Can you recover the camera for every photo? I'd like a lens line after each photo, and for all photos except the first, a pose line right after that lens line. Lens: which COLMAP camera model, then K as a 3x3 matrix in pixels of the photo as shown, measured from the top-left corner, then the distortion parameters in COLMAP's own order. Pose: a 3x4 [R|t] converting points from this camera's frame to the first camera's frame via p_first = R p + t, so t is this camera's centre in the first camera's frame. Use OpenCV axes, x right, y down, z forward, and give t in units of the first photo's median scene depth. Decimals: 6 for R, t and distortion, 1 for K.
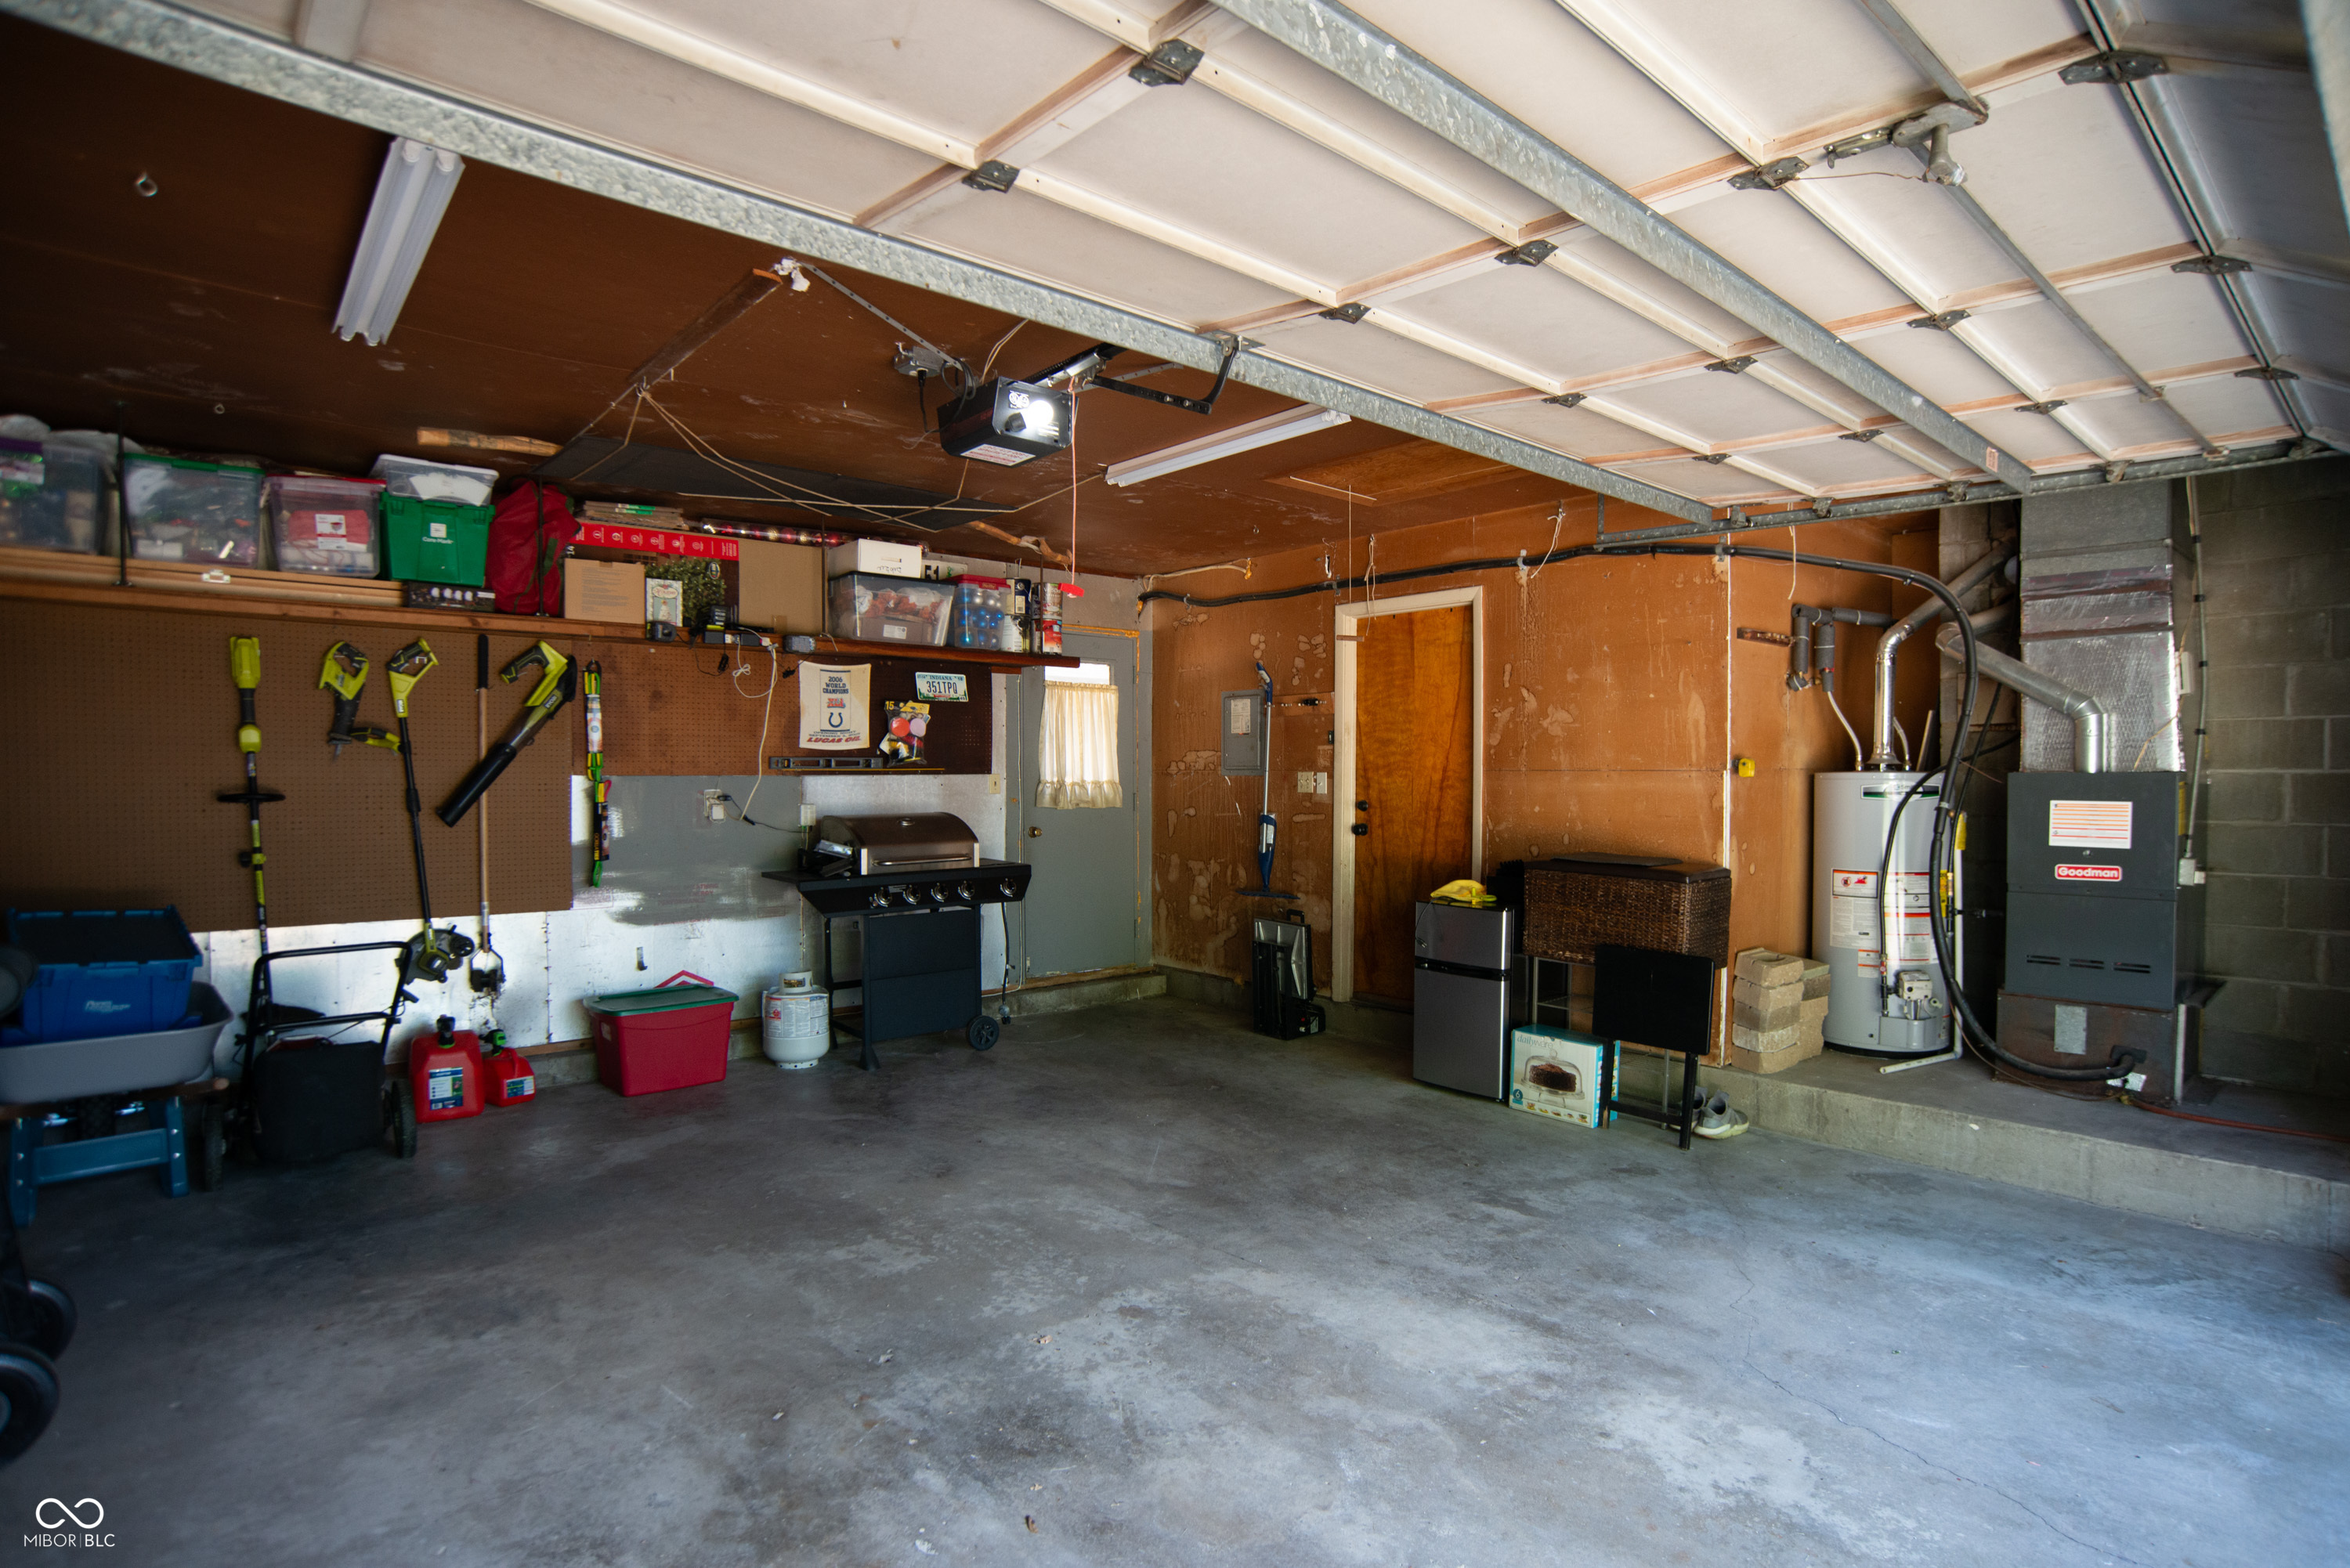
lens RADIAL K [[1189.8, 0, 1198.7], [0, 1189.8, 804.4], [0, 0, 1]] dist [-0.092093, 0.052793]
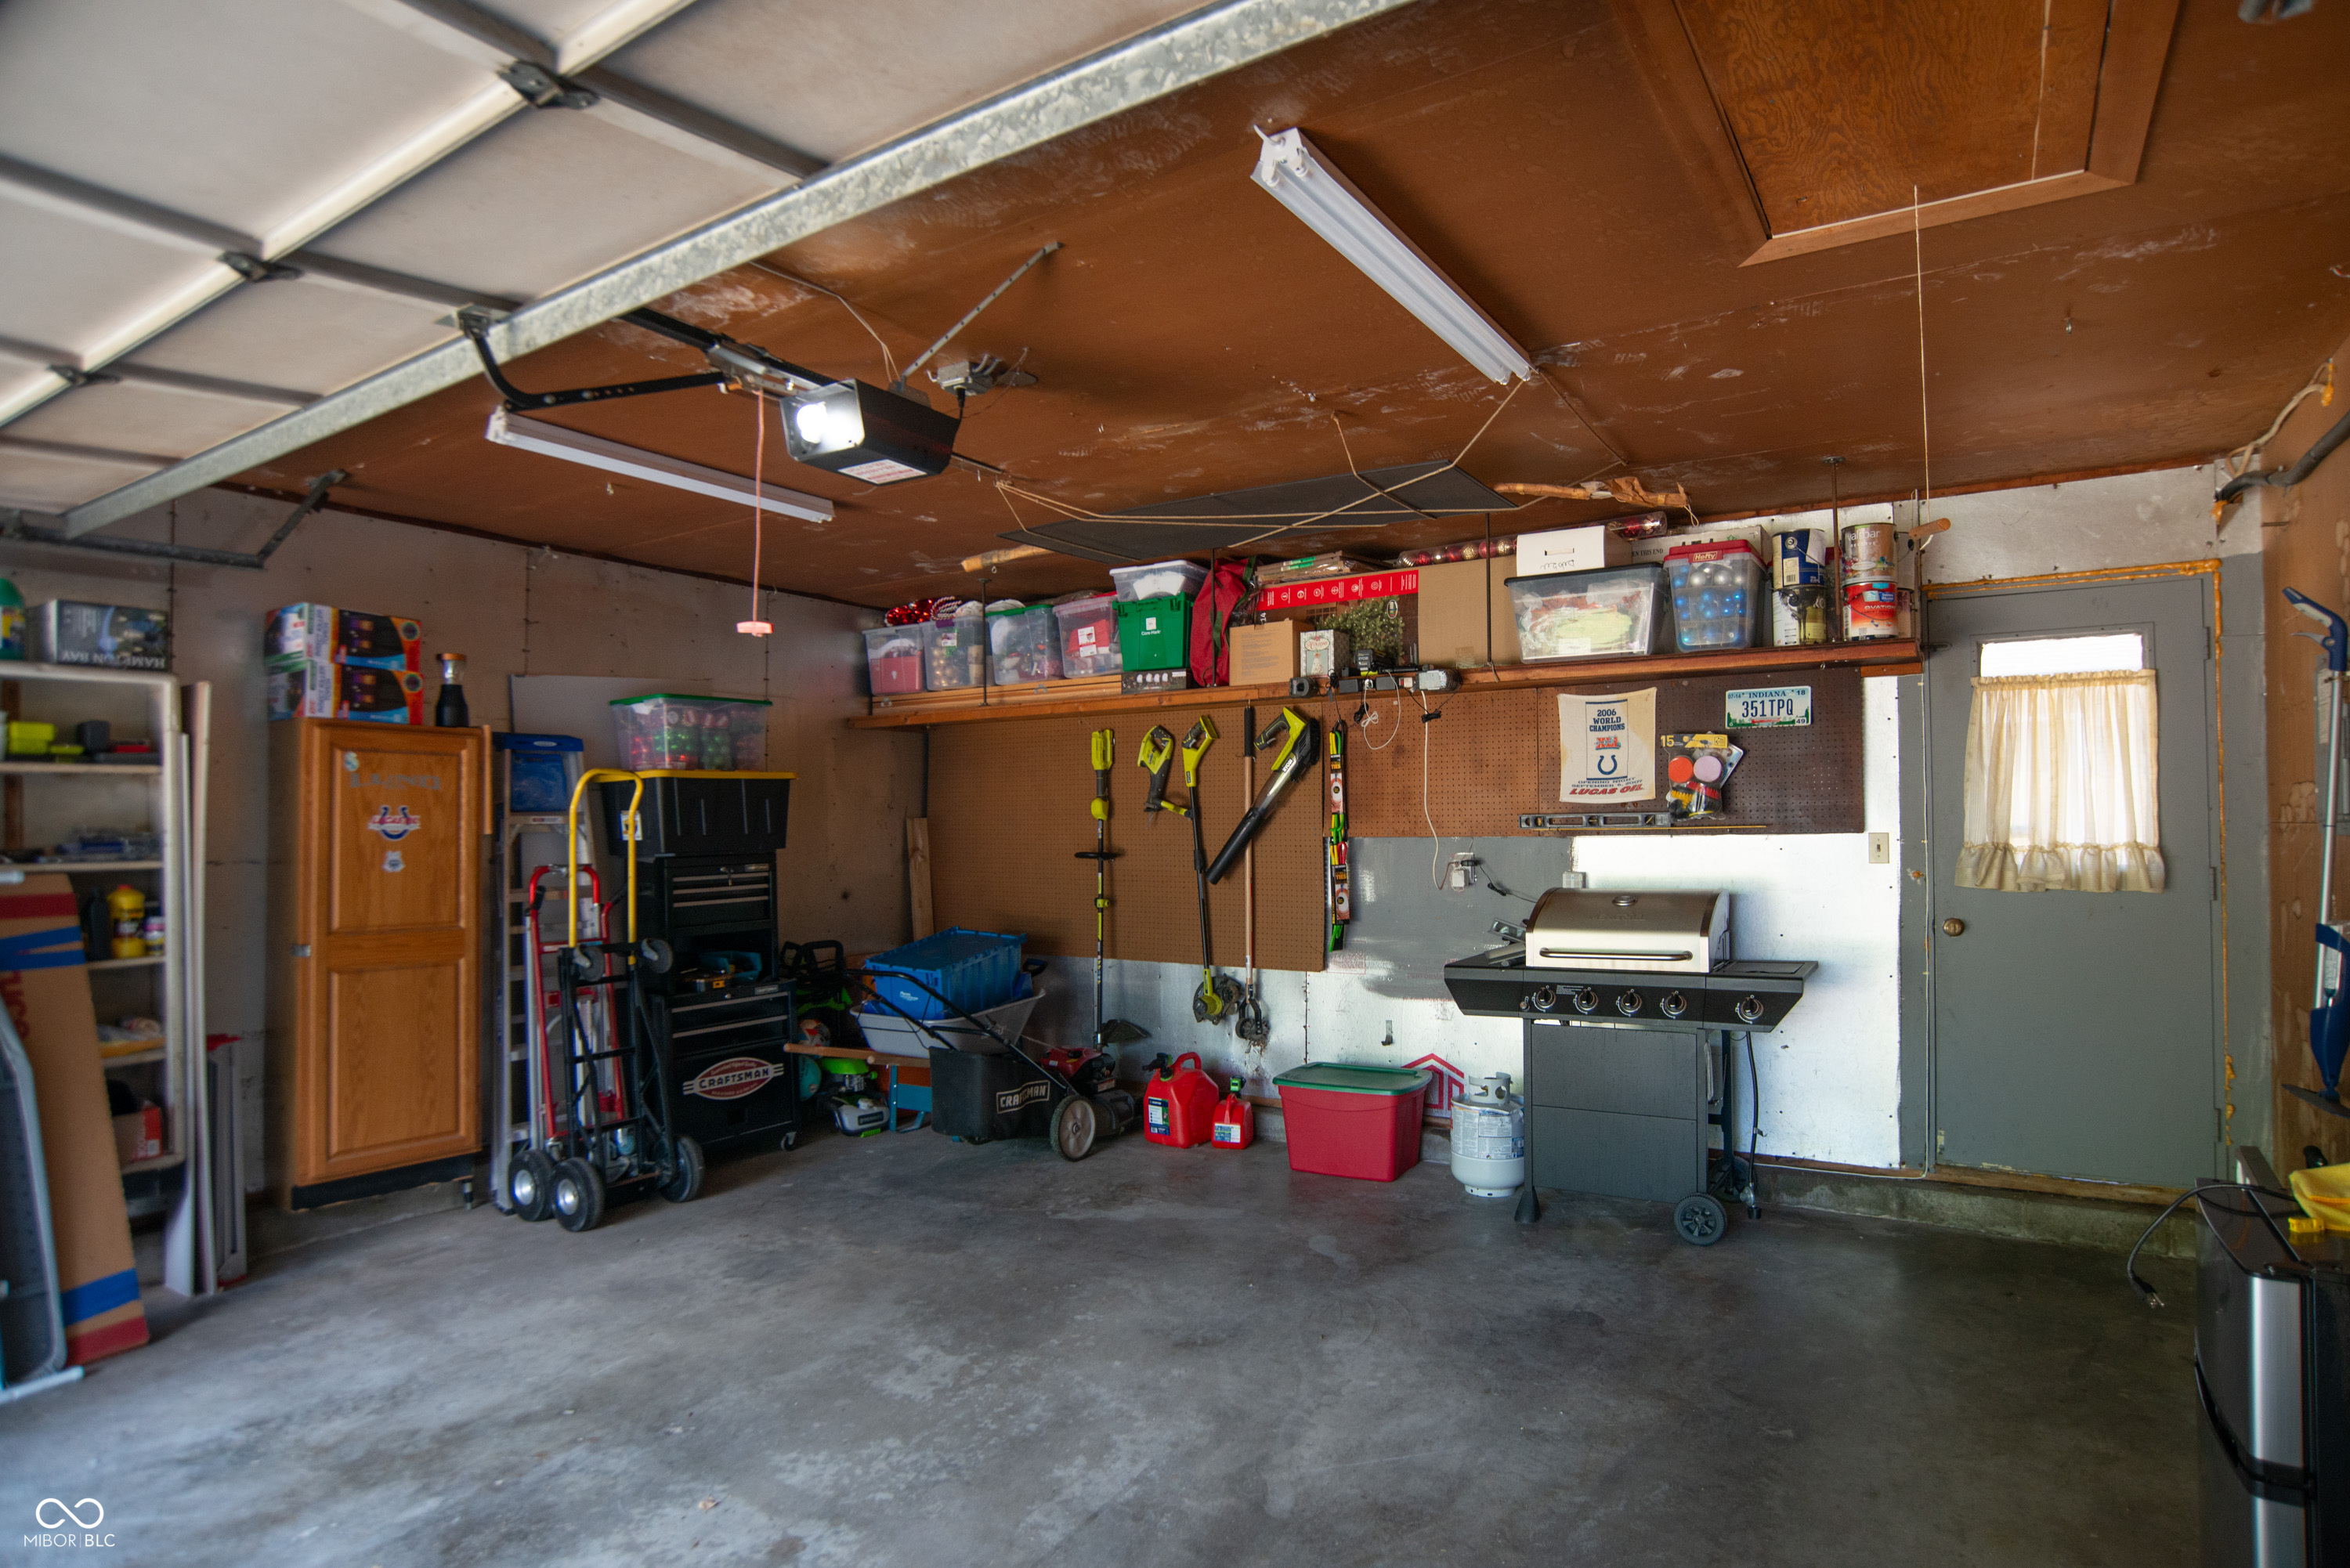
lens RADIAL K [[1242.0, 0, 1176.0], [0, 1242.0, 809.0], [0, 0, 1]] dist [-0.097474, 0.053692]
pose [[0.285288, -0.018581, -0.958262, 0.526853], [-0.016960, 0.999558, -0.024431, -0.024634], [0.958292, 0.023222, 0.284847, 0.682789]]
